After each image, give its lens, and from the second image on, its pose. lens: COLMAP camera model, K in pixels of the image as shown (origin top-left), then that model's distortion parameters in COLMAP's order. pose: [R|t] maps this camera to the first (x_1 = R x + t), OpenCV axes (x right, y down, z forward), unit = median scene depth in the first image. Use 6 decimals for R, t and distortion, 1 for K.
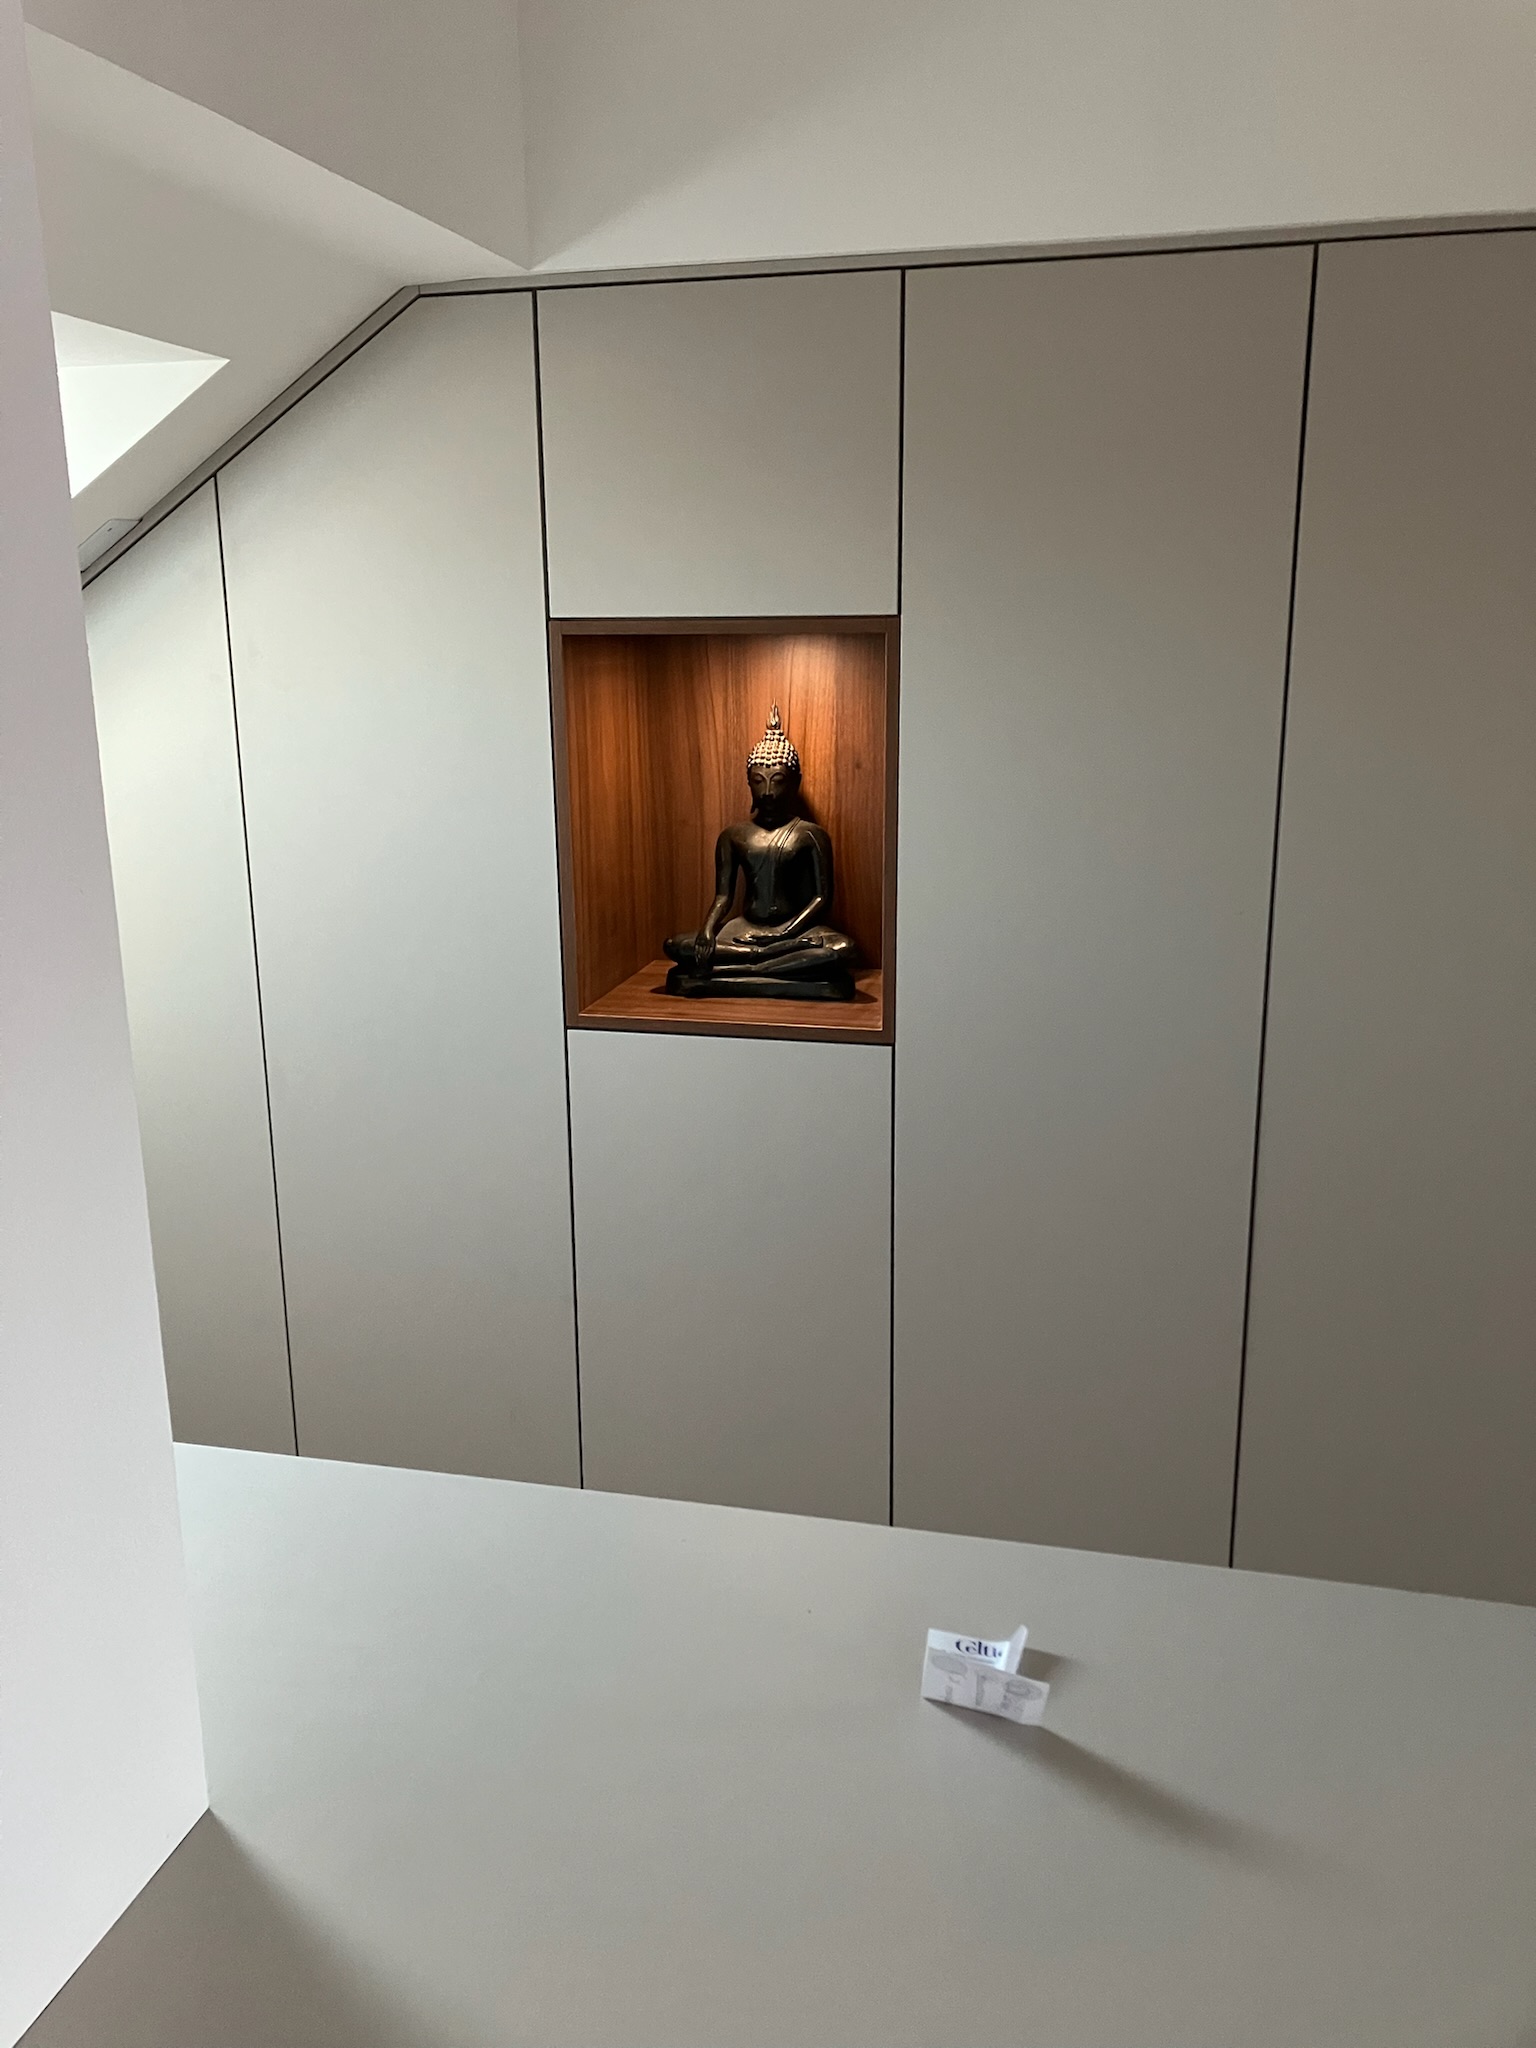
lens RADIAL K [[1573.6, 0, 768.0], [0, 1573.6, 1024.0], [0, 0, 1]] dist [0.003650, 0.000264]
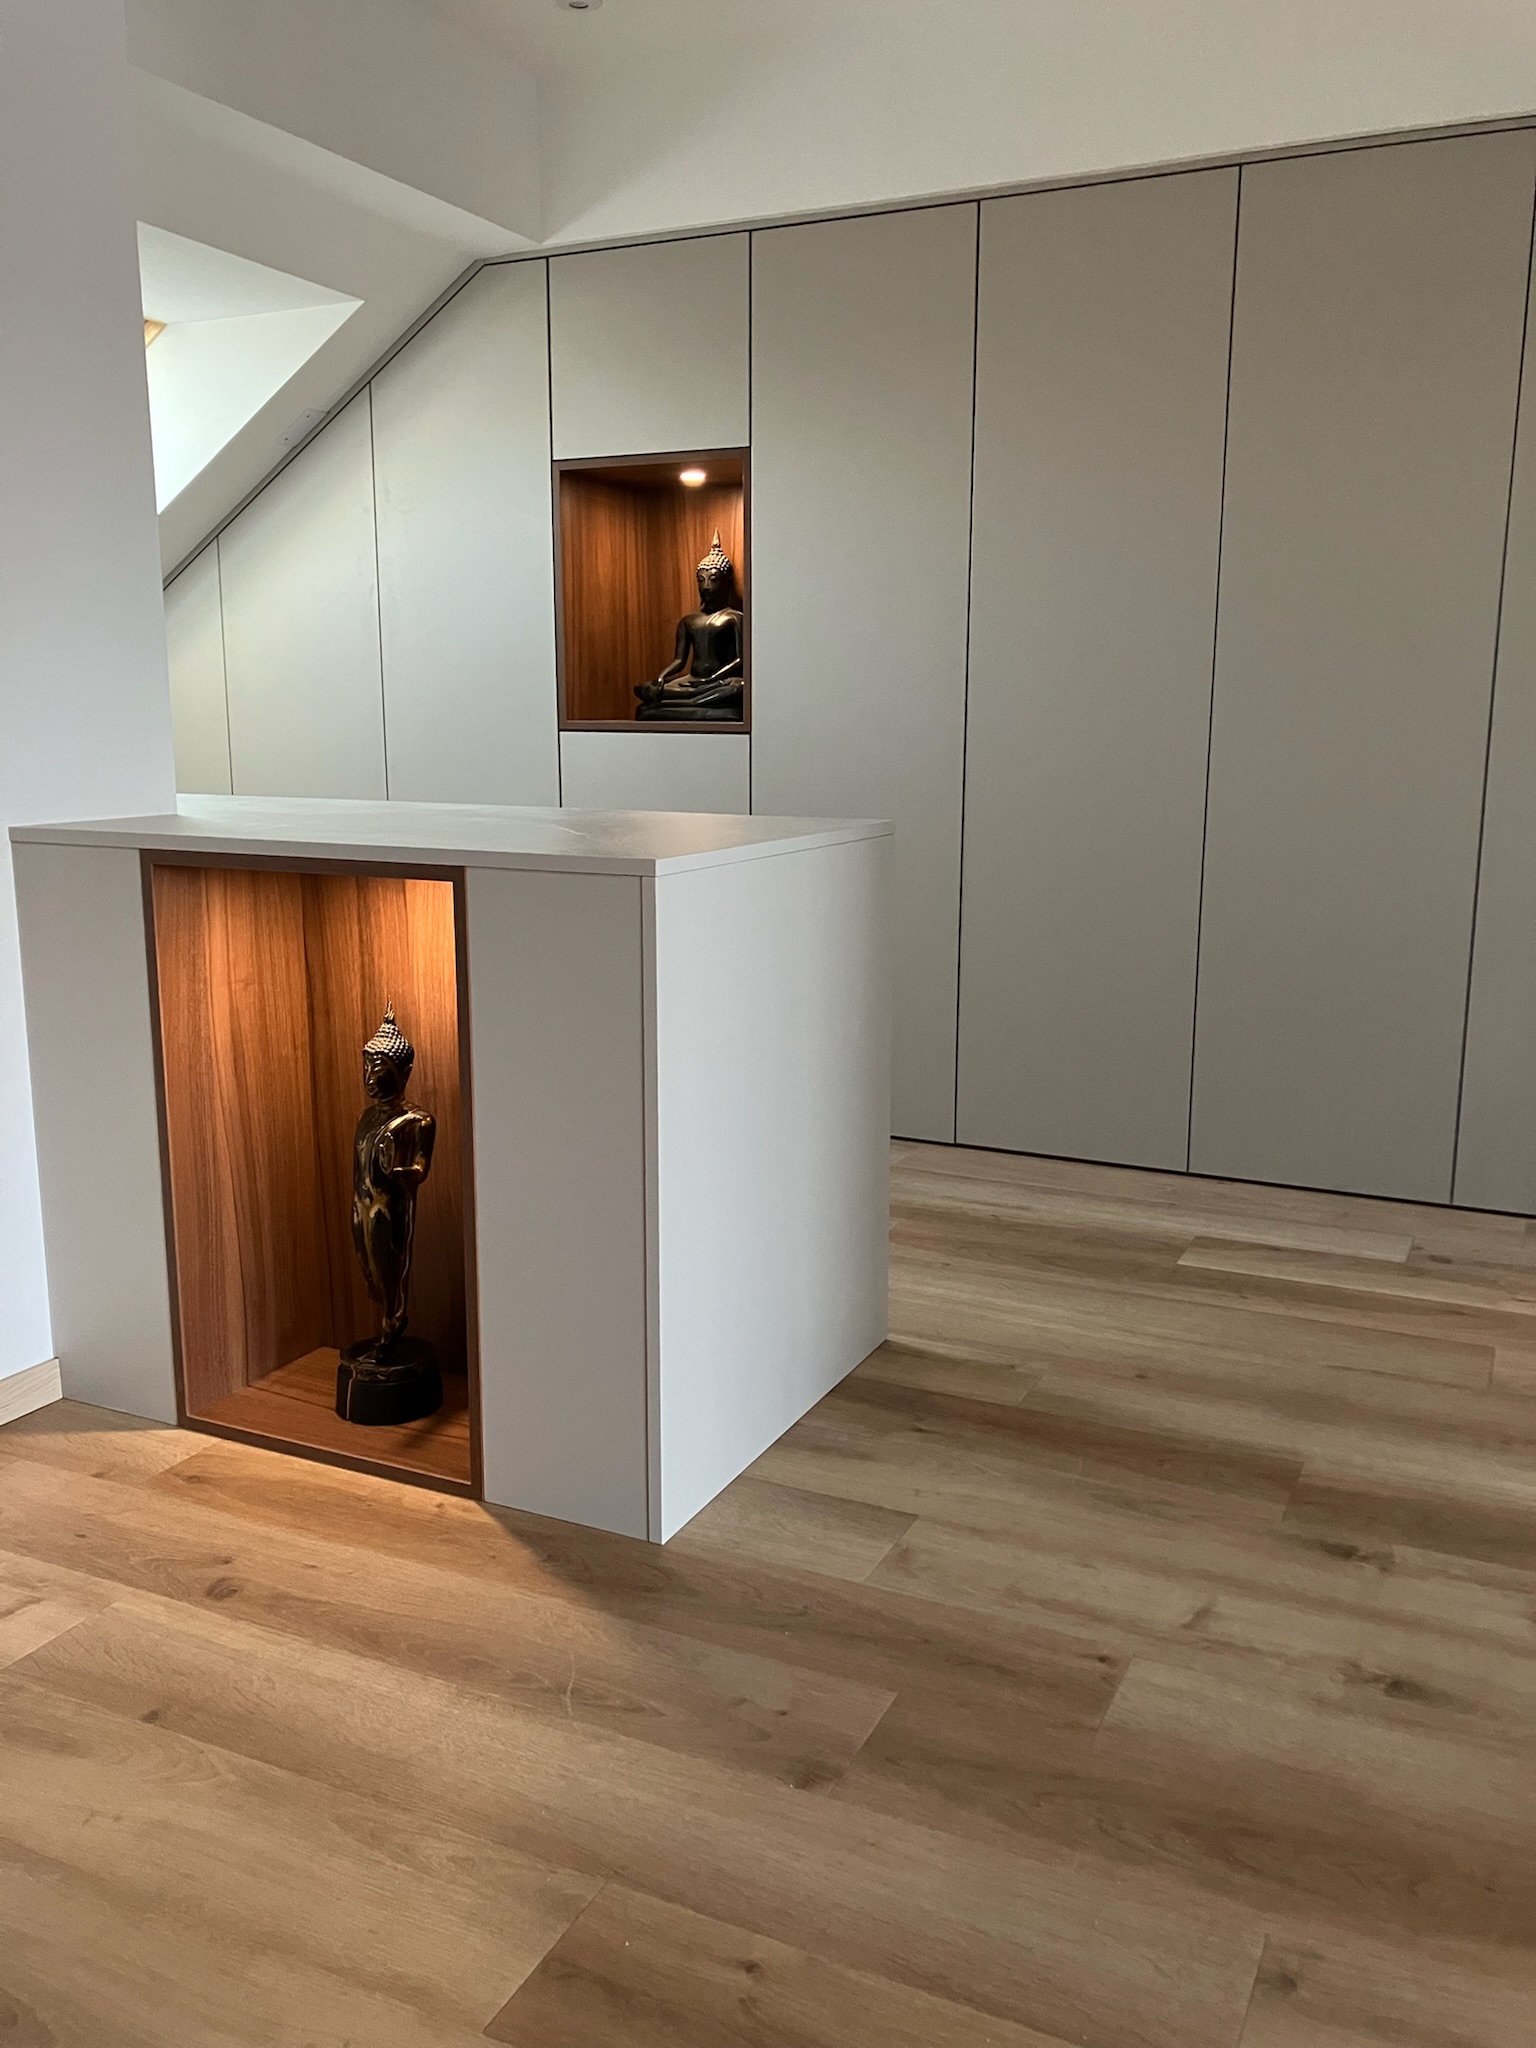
lens RADIAL K [[1670.1, 0, 768.0], [0, 1670.1, 1024.0], [0, 0, 1]] dist [-0.009467, -0.004070]
pose [[0.976737, 0.052008, -0.208037, 0.407458], [-0.063064, 0.996909, -0.046865, 0.335879], [0.204957, 0.058894, 0.976998, -0.507289]]
